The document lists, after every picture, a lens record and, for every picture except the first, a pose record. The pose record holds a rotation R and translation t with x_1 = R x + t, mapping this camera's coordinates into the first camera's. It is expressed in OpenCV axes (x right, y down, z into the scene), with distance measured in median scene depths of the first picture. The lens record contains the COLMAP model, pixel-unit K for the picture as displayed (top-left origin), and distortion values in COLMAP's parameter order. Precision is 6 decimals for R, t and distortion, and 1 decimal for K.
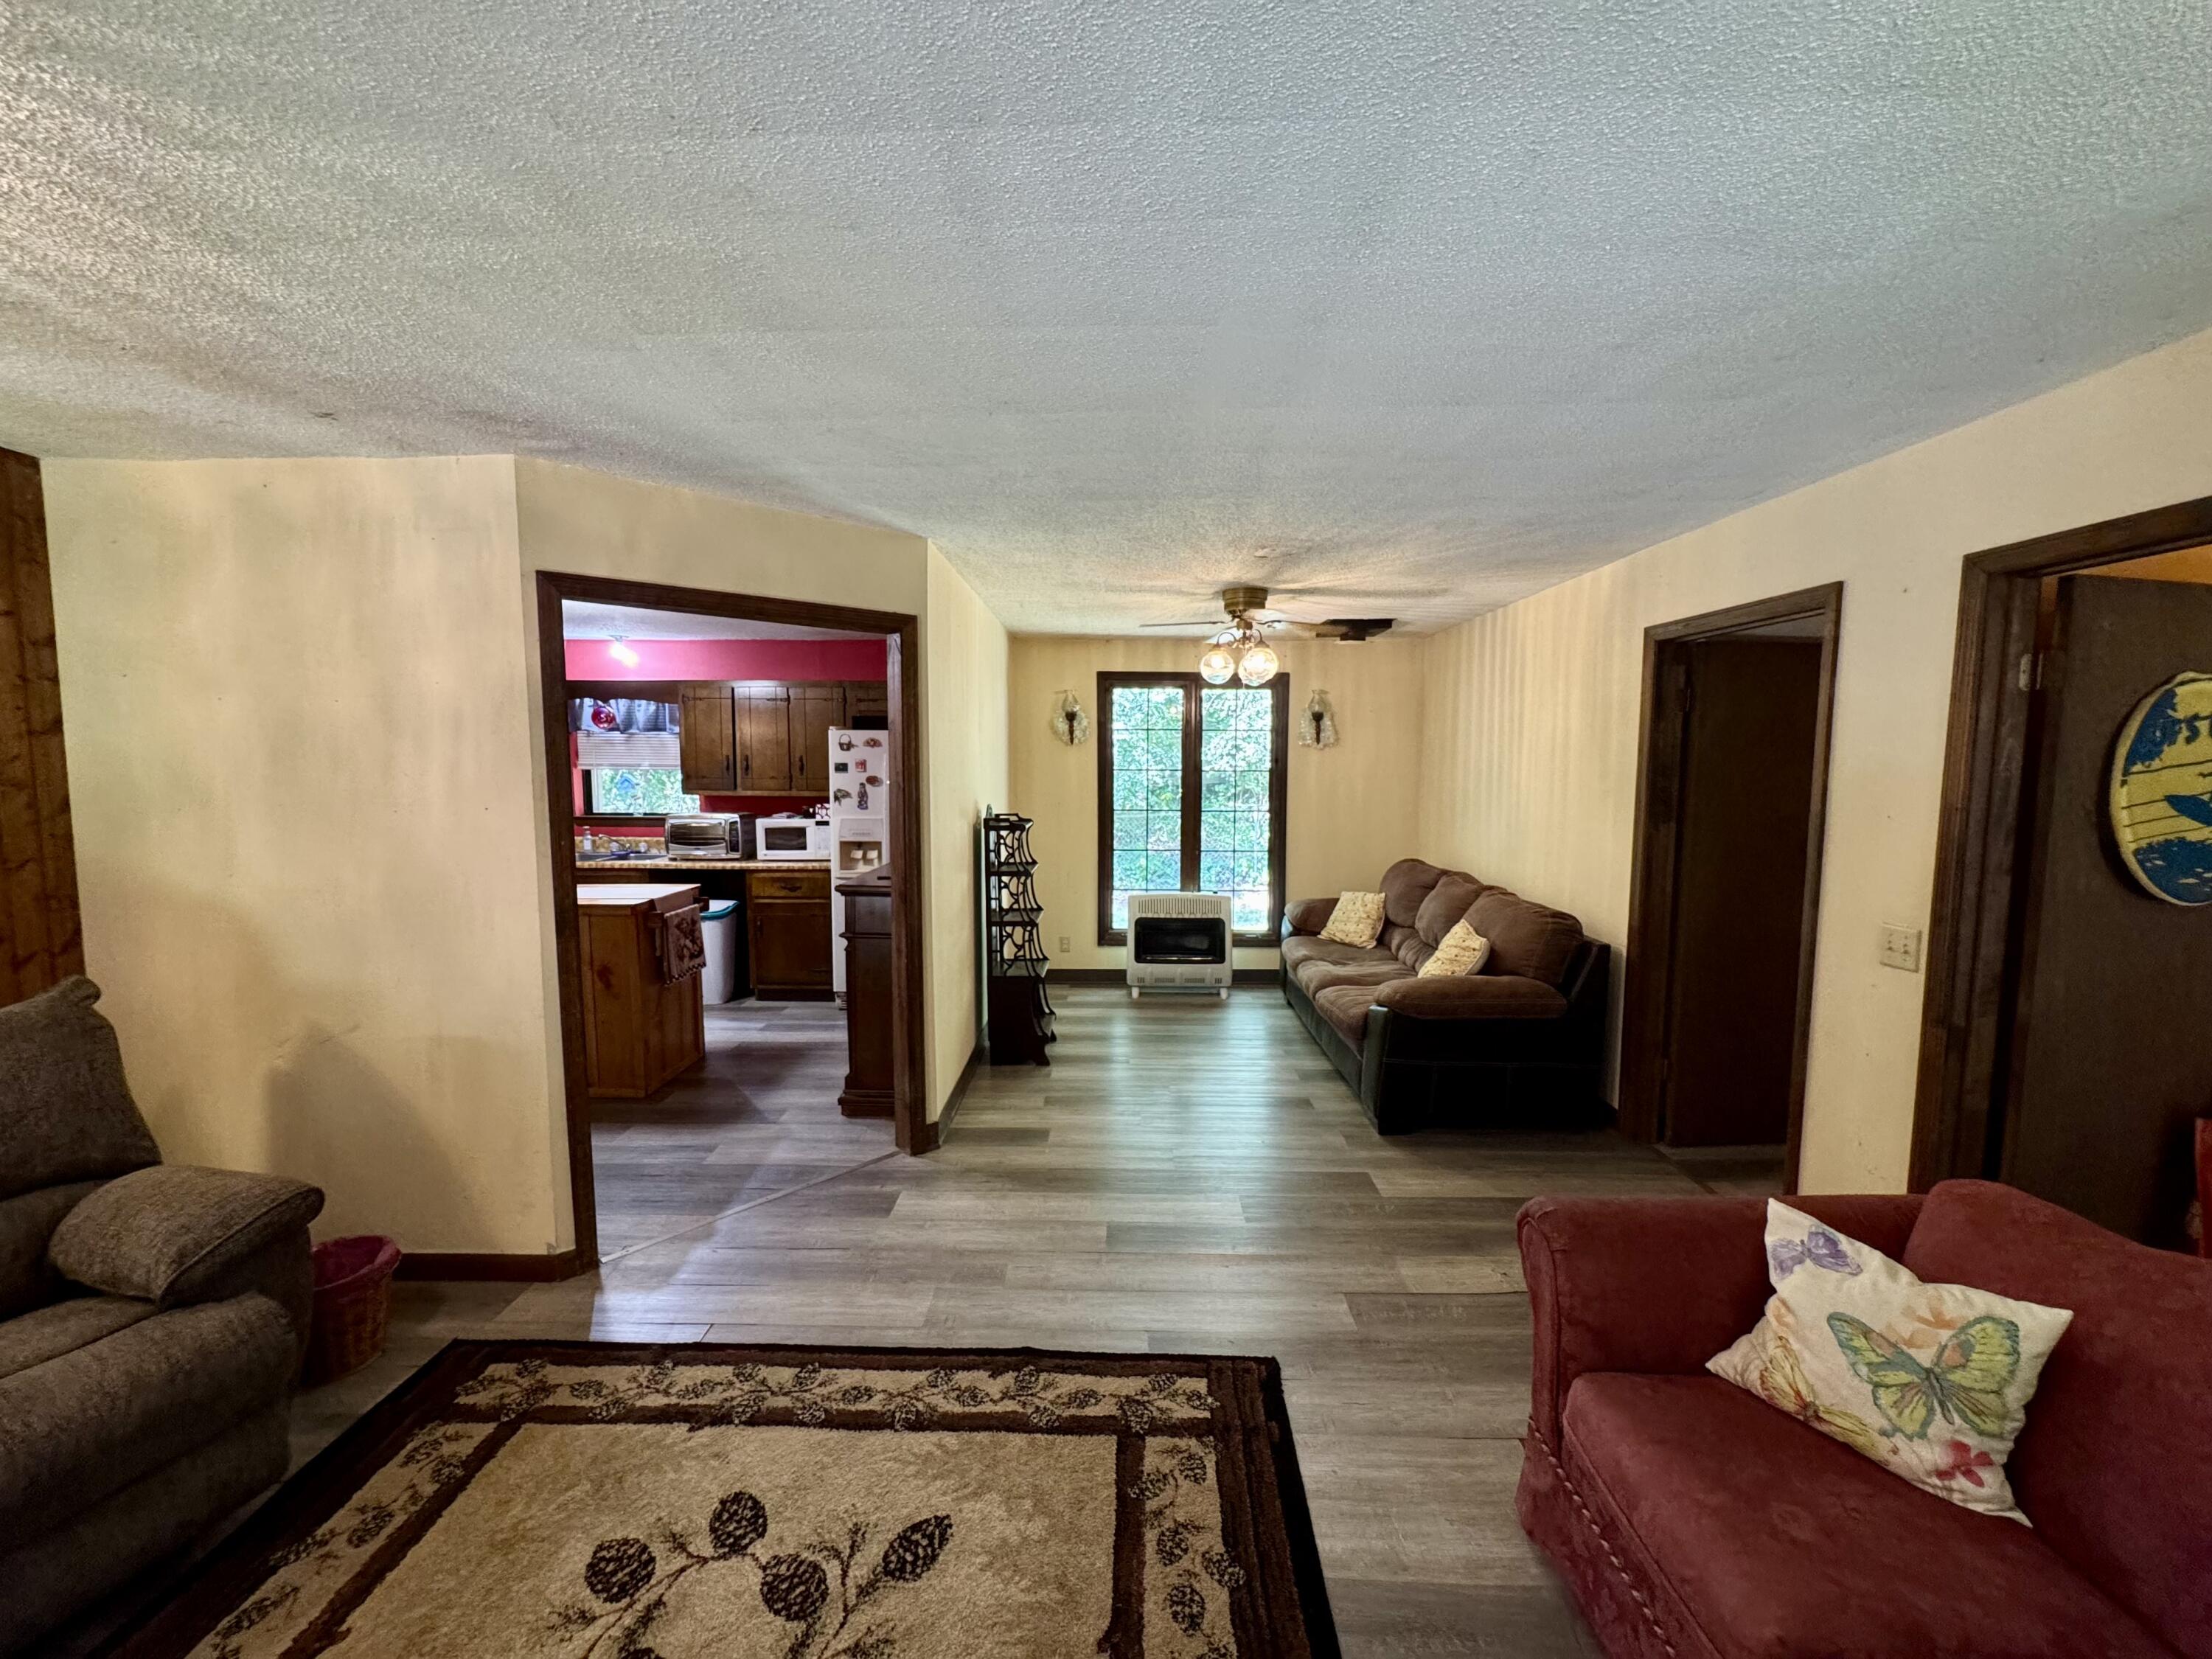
lens RADIAL K [[884.4, 0, 1109.1], [0, 884.4, 833.3], [0, 0, 1]] dist [-0.001269, -0.000379]
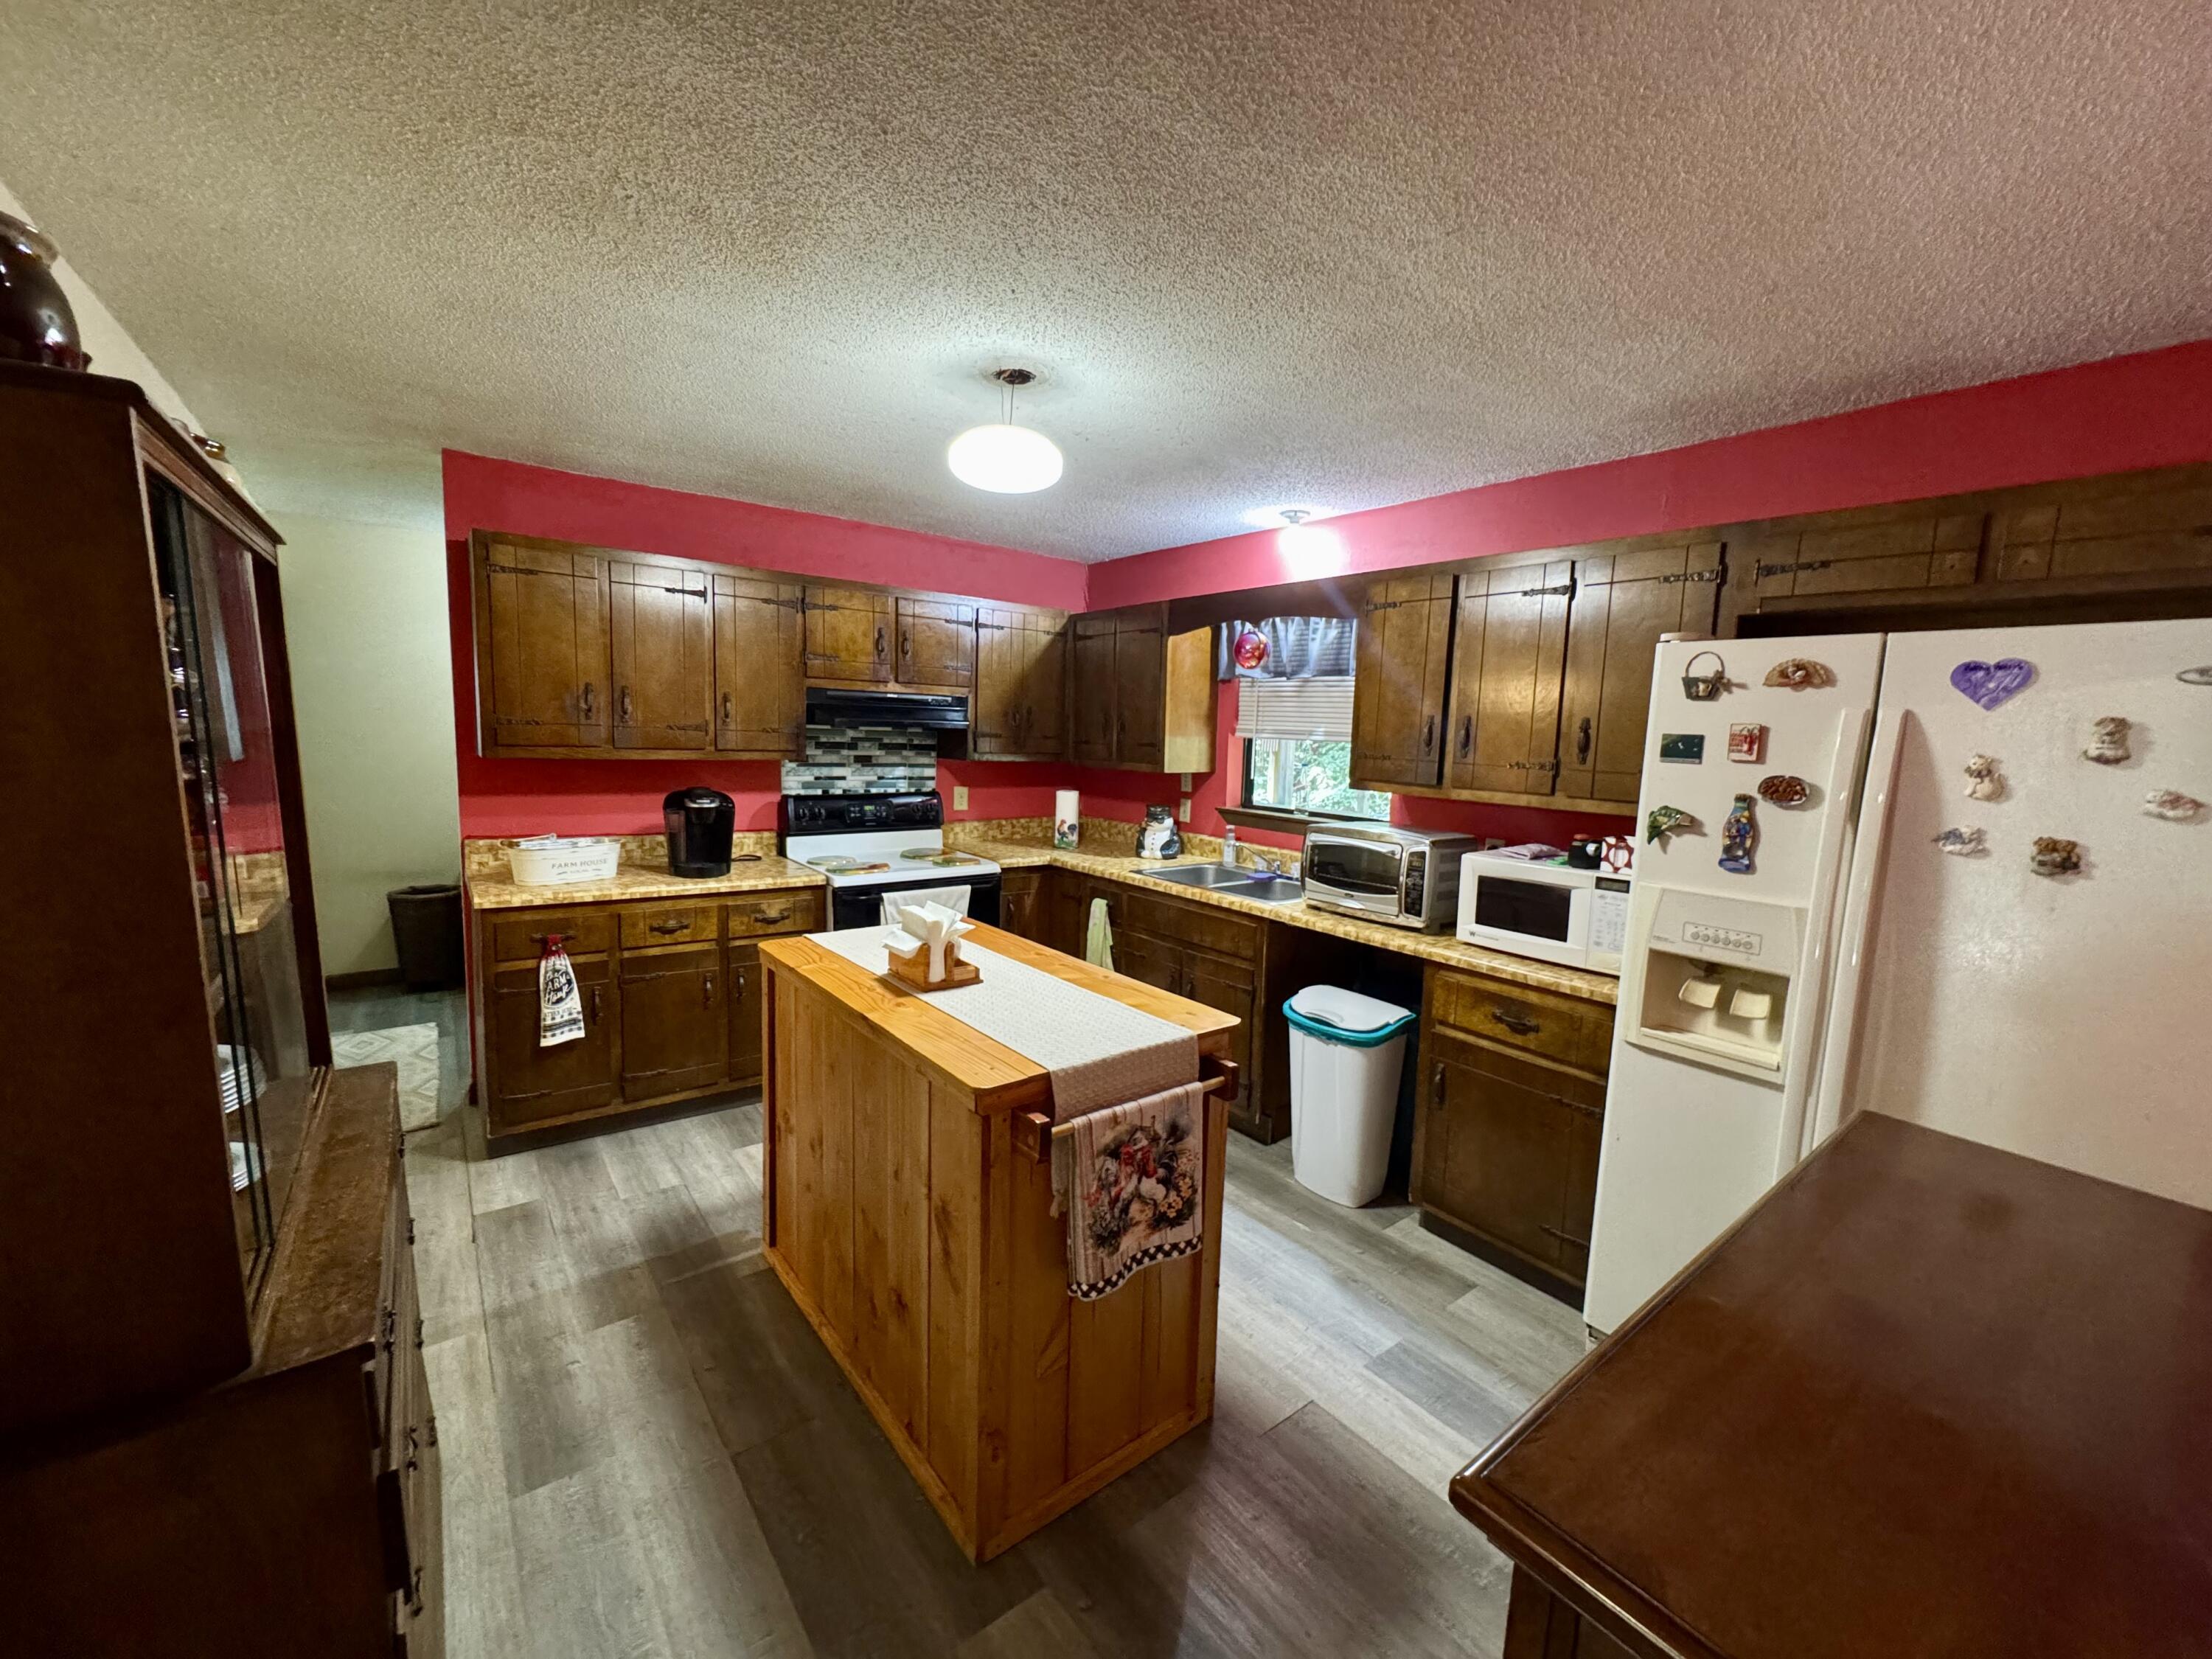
lens RADIAL K [[884.4, 0, 1109.1], [0, 884.4, 833.3], [0, 0, 1]] dist [-0.001269, -0.000379]
pose [[0.626670, 0.111459, -0.771273, -0.306392], [-0.094479, 0.993285, 0.066777, -0.076351], [0.773536, 0.031022, 0.632992, 1.082326]]
